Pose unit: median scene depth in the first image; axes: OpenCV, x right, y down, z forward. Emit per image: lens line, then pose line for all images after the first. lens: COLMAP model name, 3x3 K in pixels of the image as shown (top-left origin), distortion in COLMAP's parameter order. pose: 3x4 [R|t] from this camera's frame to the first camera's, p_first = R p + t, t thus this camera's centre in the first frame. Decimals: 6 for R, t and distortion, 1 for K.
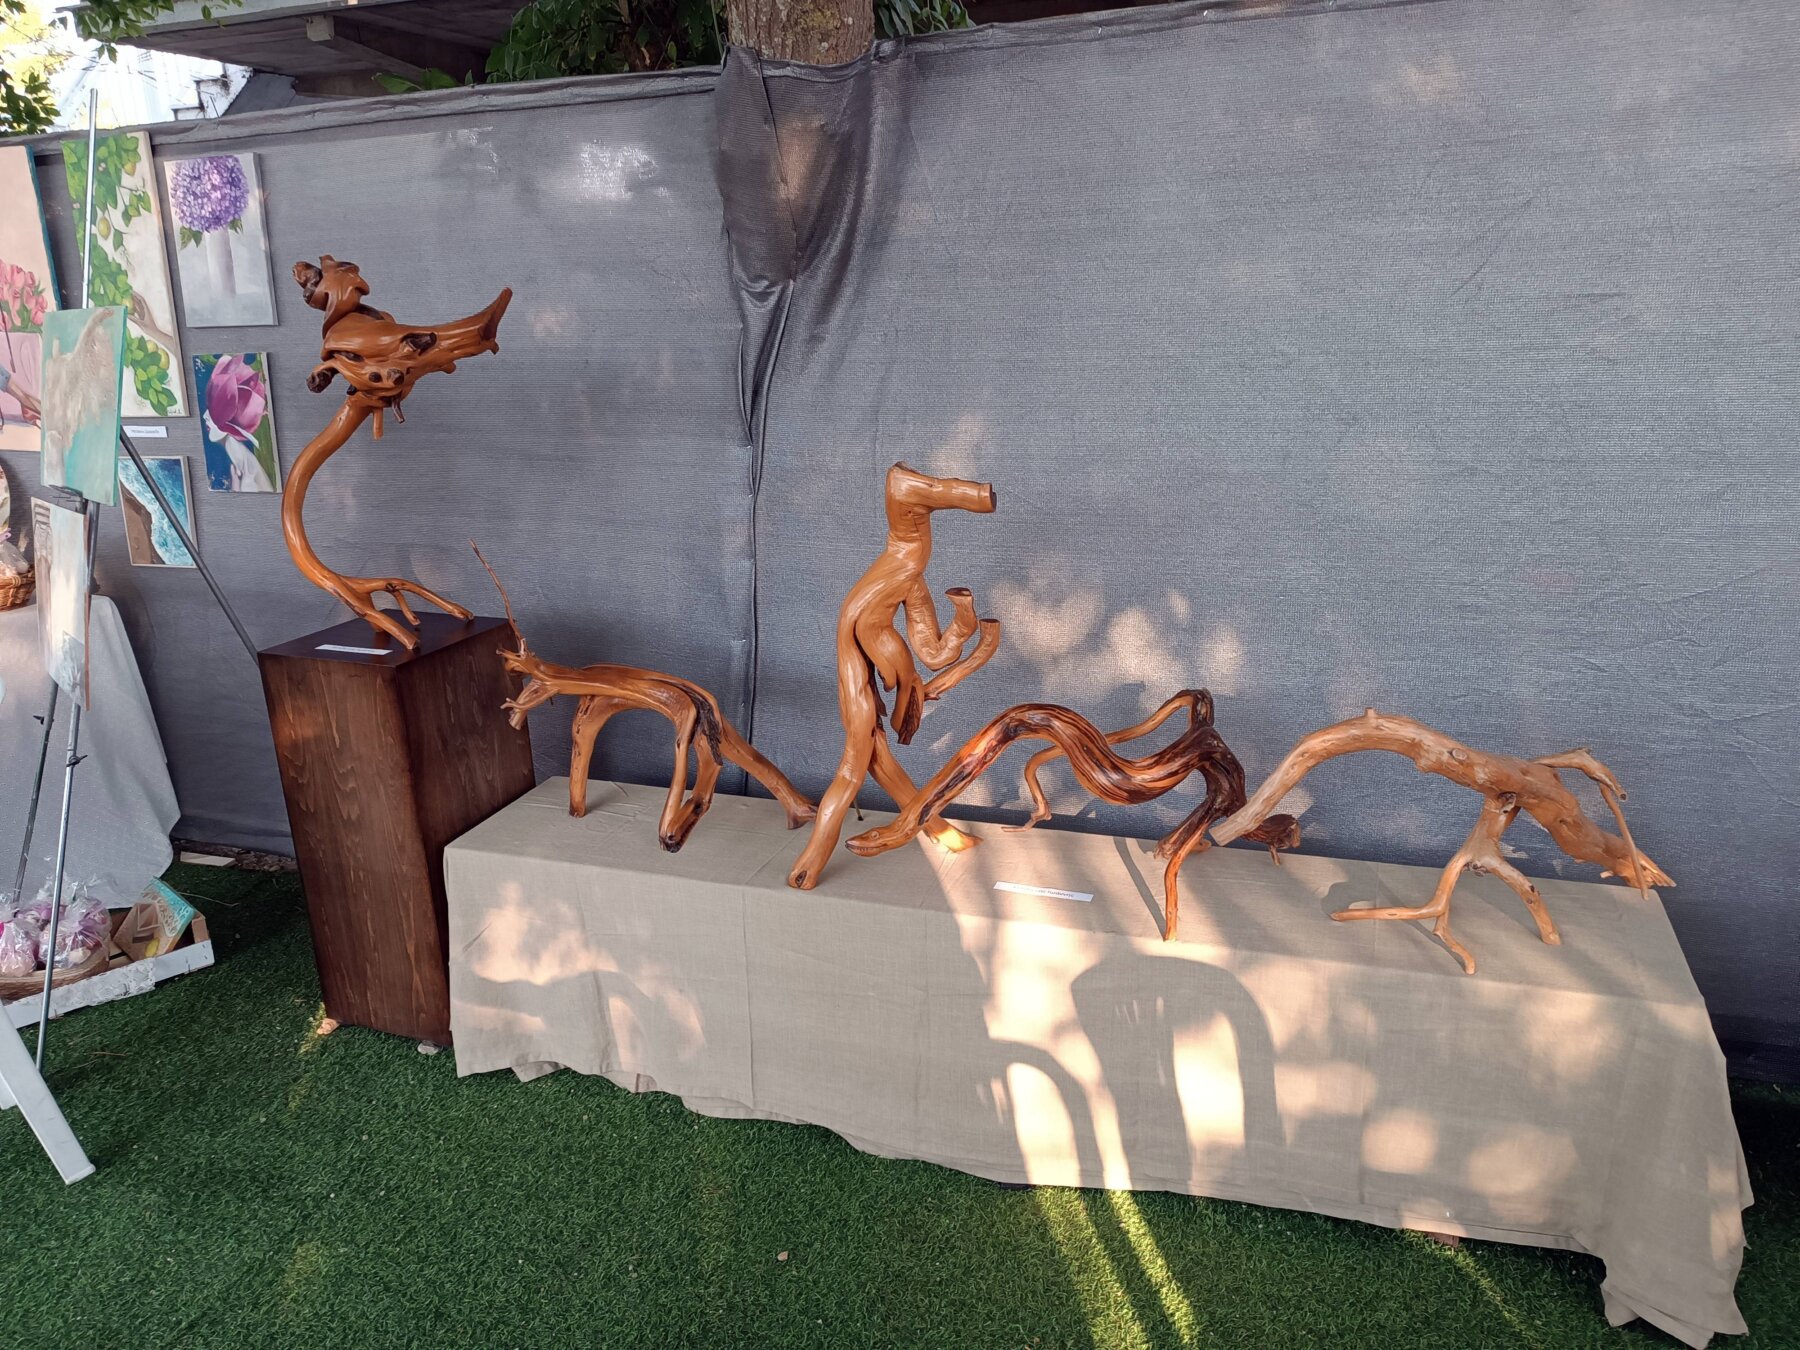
lens RADIAL K [[1287.7, 0, 897.4], [0, 1287.7, 669.4], [0, 0, 1]] dist [0.015414, -0.012082]
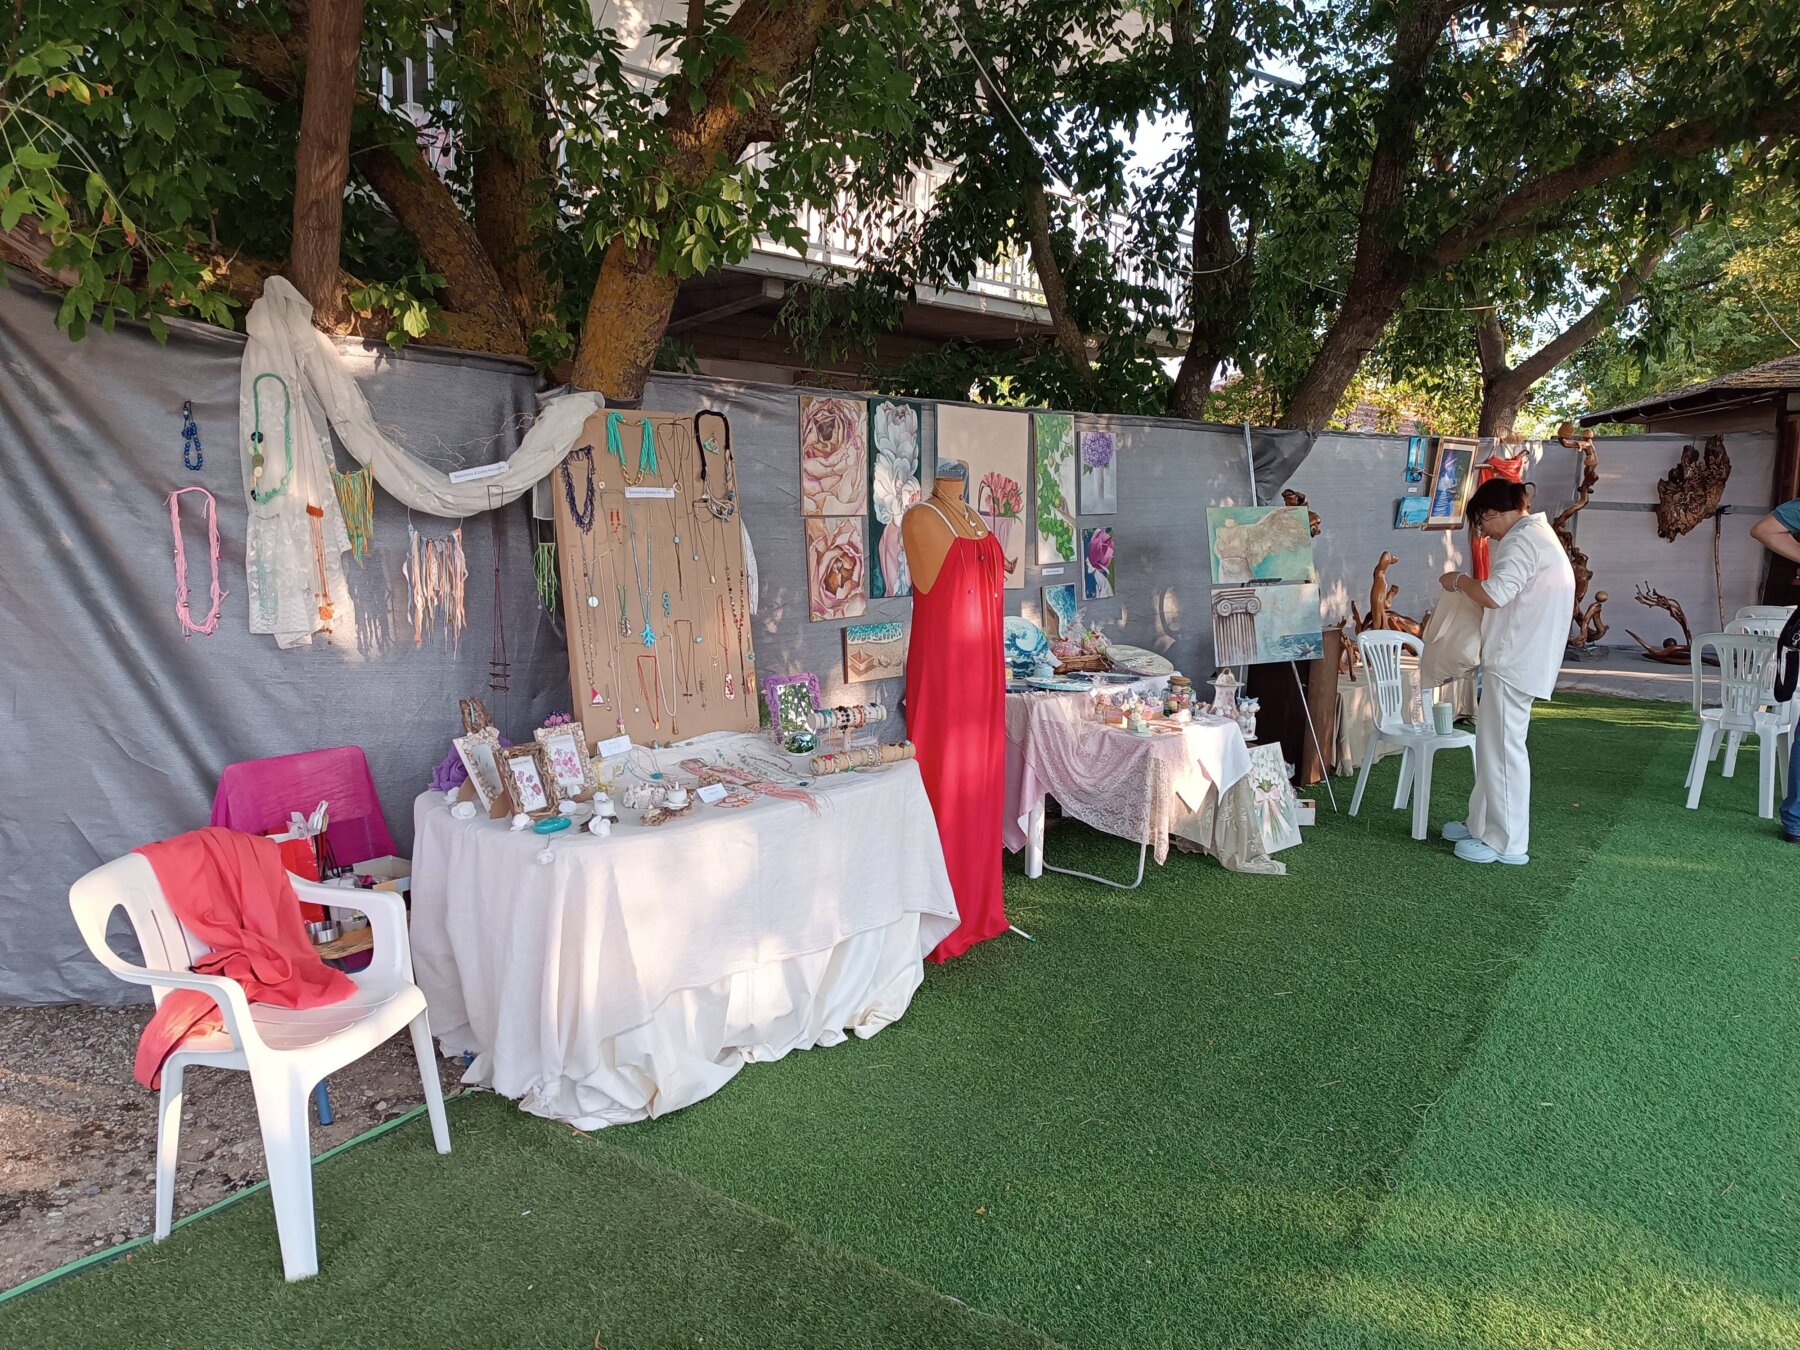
lens RADIAL K [[1281.9, 0, 893.9], [0, 1281.9, 668.9], [0, 0, 1]] dist [0.013245, -0.006465]
pose [[0.367145, -0.104146, 0.924315, -2.399810], [0.238694, 0.970985, 0.014594, -0.136992], [-0.899016, 0.215270, 0.381351, 0.574833]]
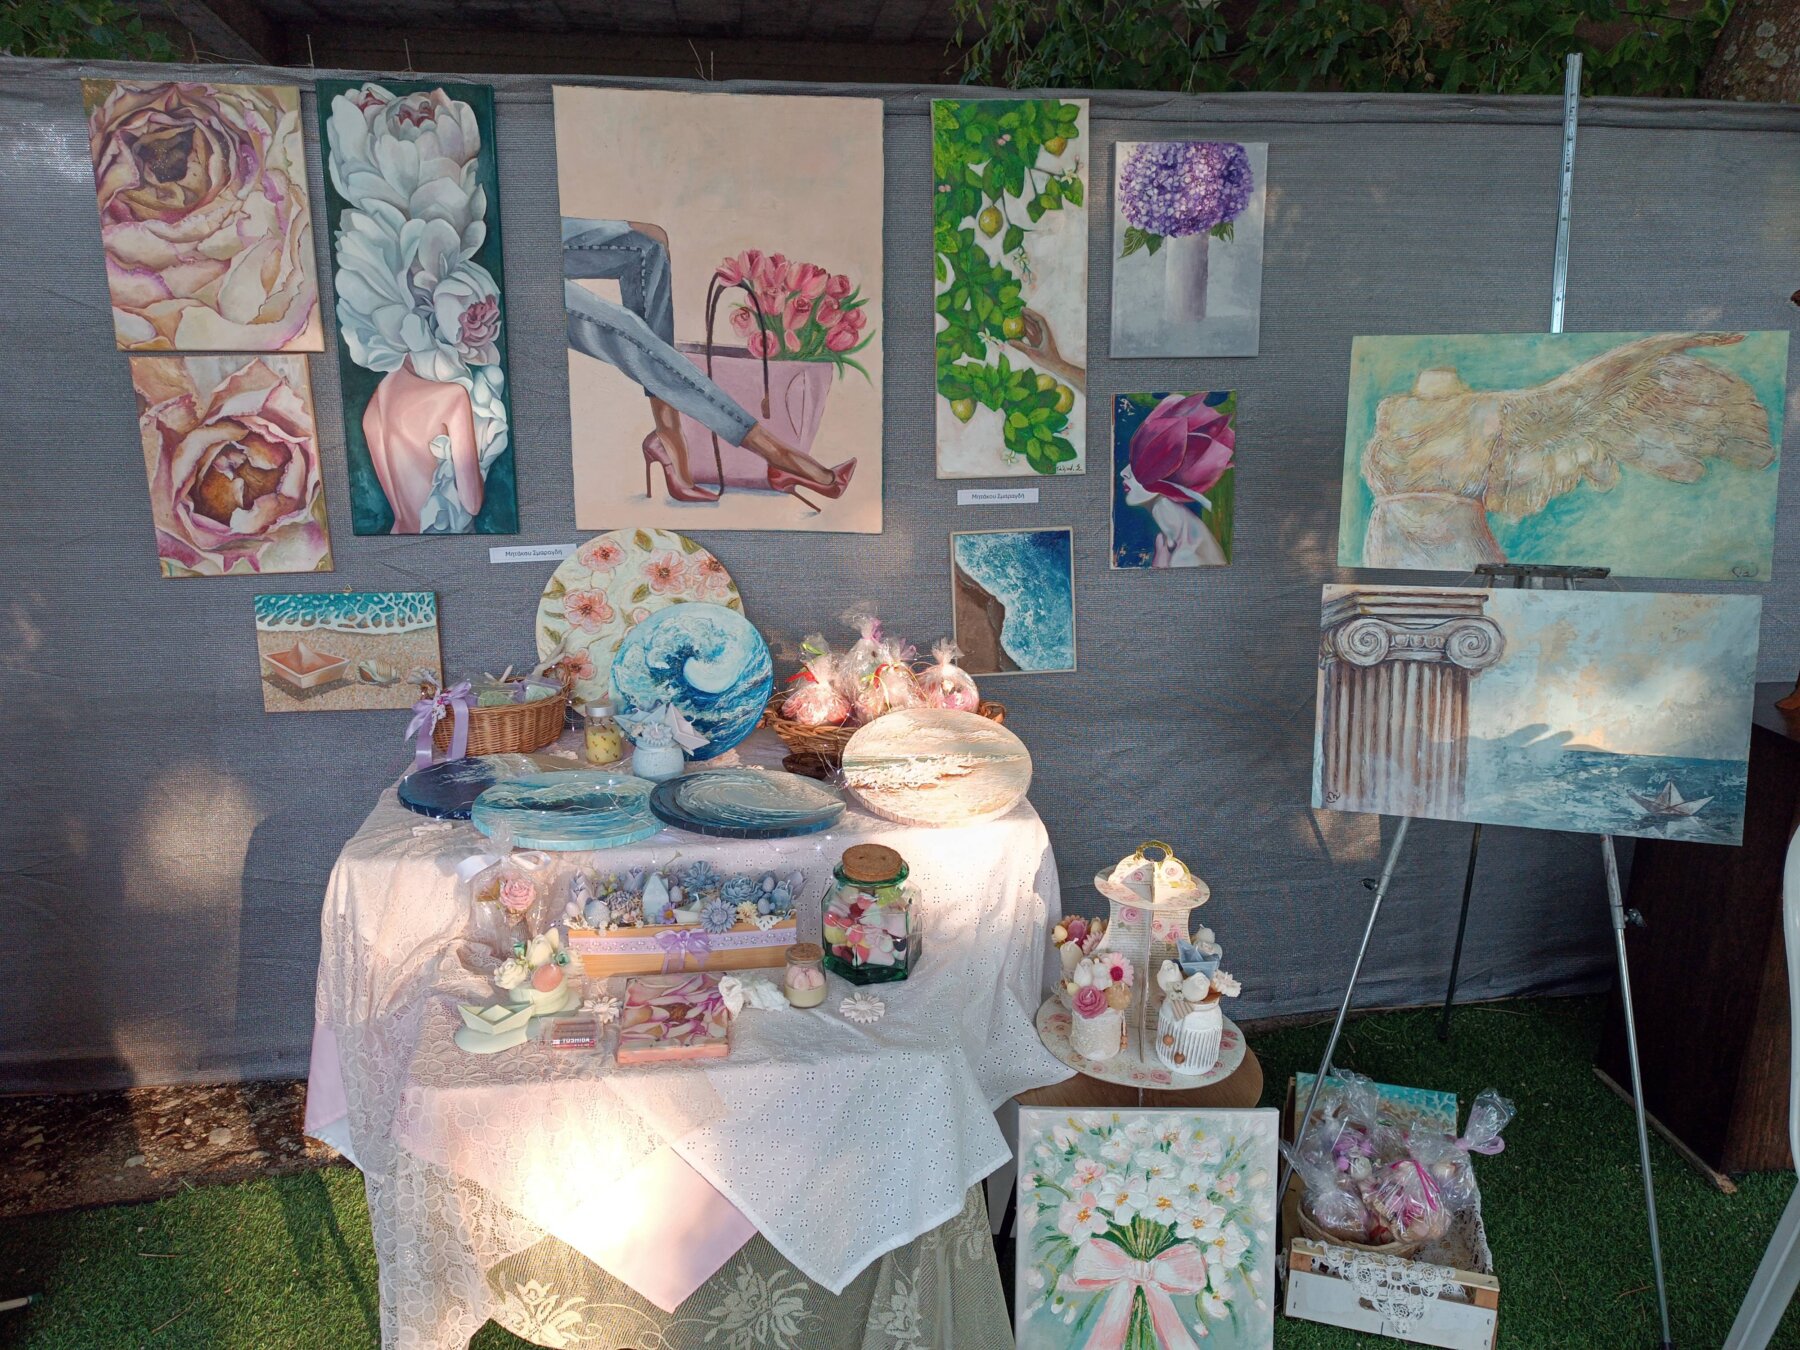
lens RADIAL K [[1293.8, 0, 897.5], [0, 1293.8, 672.7], [0, 0, 1]] dist [0.009730, -0.009987]
pose [[0.877156, -0.096788, 0.470351, -1.032953], [0.110648, 0.993858, -0.001832, -0.091400], [-0.467284, 0.053650, 0.882478, 0.390038]]
